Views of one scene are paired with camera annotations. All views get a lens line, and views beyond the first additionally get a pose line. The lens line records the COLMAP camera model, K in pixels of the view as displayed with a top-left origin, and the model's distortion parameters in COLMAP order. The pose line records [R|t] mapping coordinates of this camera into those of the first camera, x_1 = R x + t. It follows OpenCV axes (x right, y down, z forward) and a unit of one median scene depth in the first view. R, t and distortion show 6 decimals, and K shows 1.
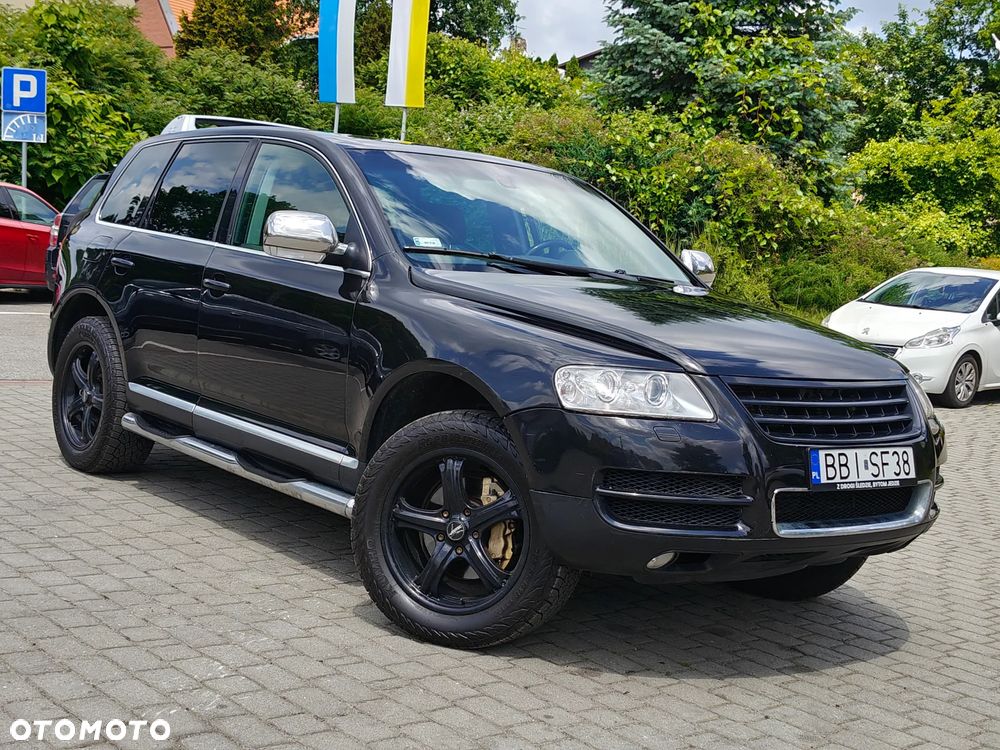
lens RADIAL K [[1347.8, 0, 501.5], [0, 1347.8, 377.1], [0, 0, 1]] dist [0.204121, -0.654870]
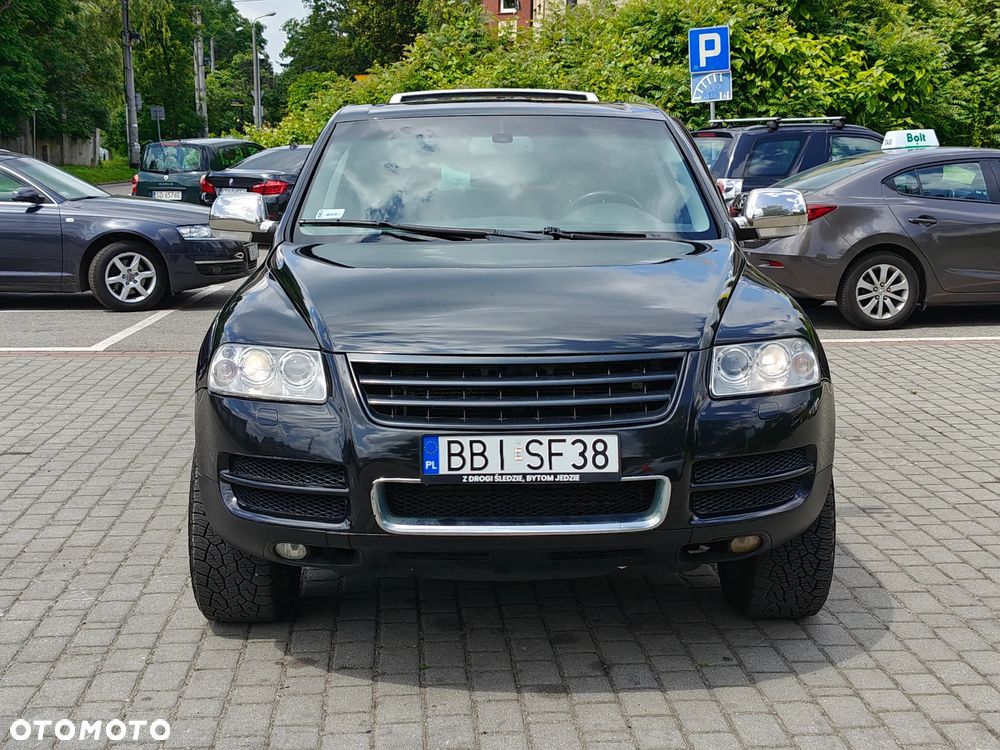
lens RADIAL K [[1408.2, 0, 501.8], [0, 1408.2, 377.4], [0, 0, 1]] dist [0.224666, -0.758125]
pose [[0.799068, -0.005564, -0.601215, 0.135668], [0.028084, 0.999211, 0.028078, -0.002376], [0.600585, -0.039320, 0.798594, 0.055082]]
